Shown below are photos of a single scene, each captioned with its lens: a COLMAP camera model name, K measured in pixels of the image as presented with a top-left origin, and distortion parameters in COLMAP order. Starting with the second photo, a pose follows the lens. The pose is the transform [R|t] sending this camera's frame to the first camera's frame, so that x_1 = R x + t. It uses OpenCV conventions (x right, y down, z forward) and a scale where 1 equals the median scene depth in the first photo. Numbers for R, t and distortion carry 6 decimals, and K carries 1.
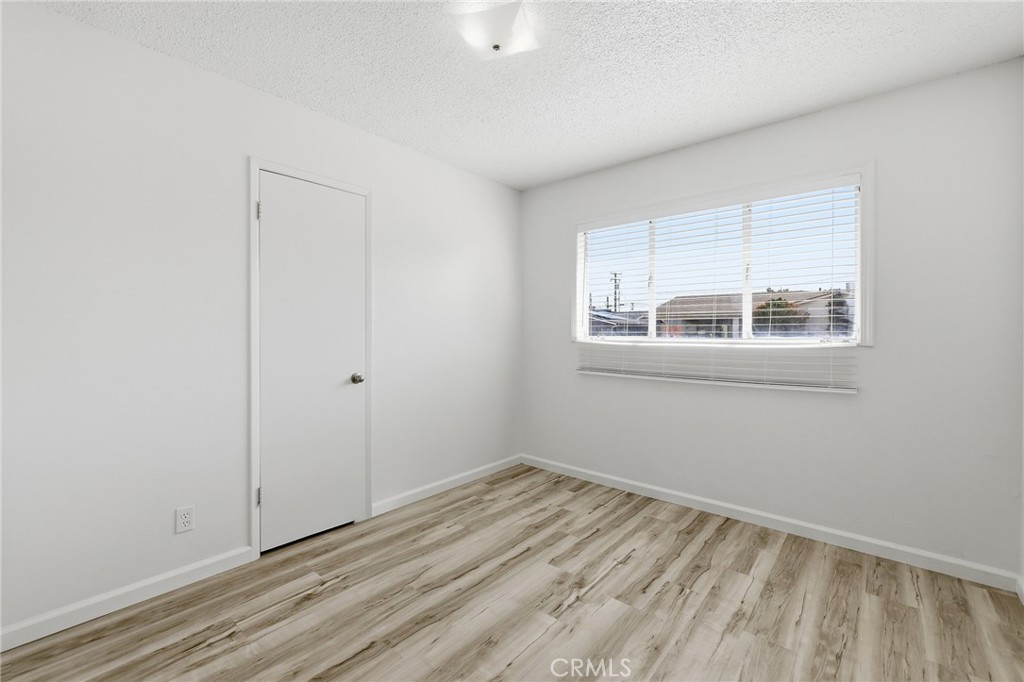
lens RADIAL K [[439.6, 0, 511.7], [0, 439.6, 339.0], [0, 0, 1]] dist [-0.000636, 0.000123]
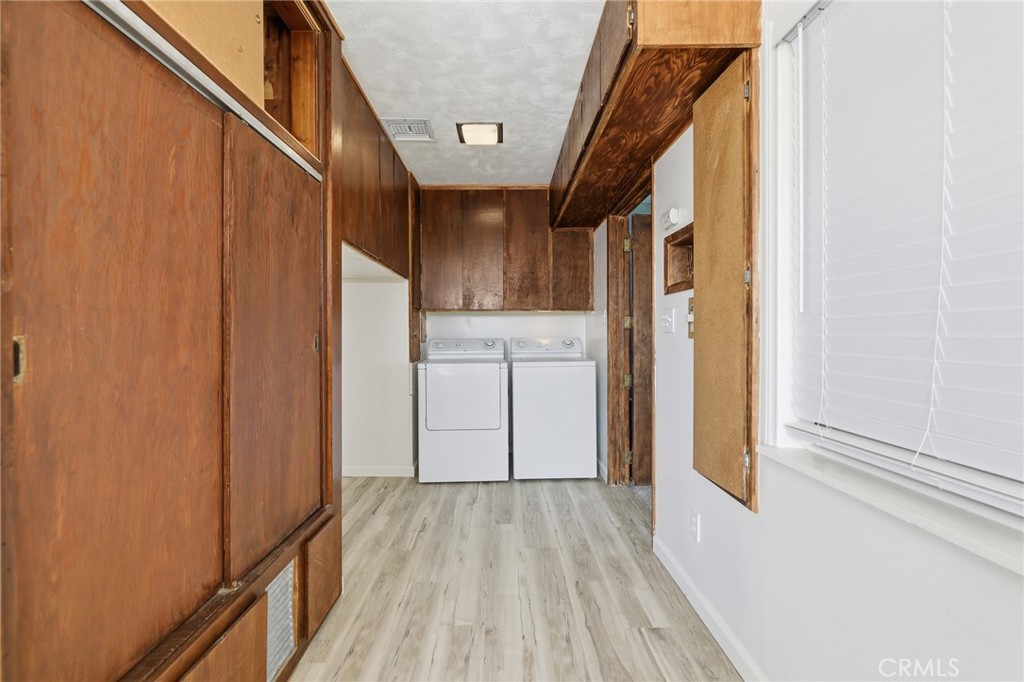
lens RADIAL K [[439.6, 0, 511.4], [0, 439.6, 338.0], [0, 0, 1]] dist [-0.000636, 0.000123]
pose [[-0.755478, 0.002974, -0.655167, 1.853453], [-0.004456, 0.999943, 0.009677, -0.004486], [0.655159, 0.010230, -0.755422, 2.159989]]
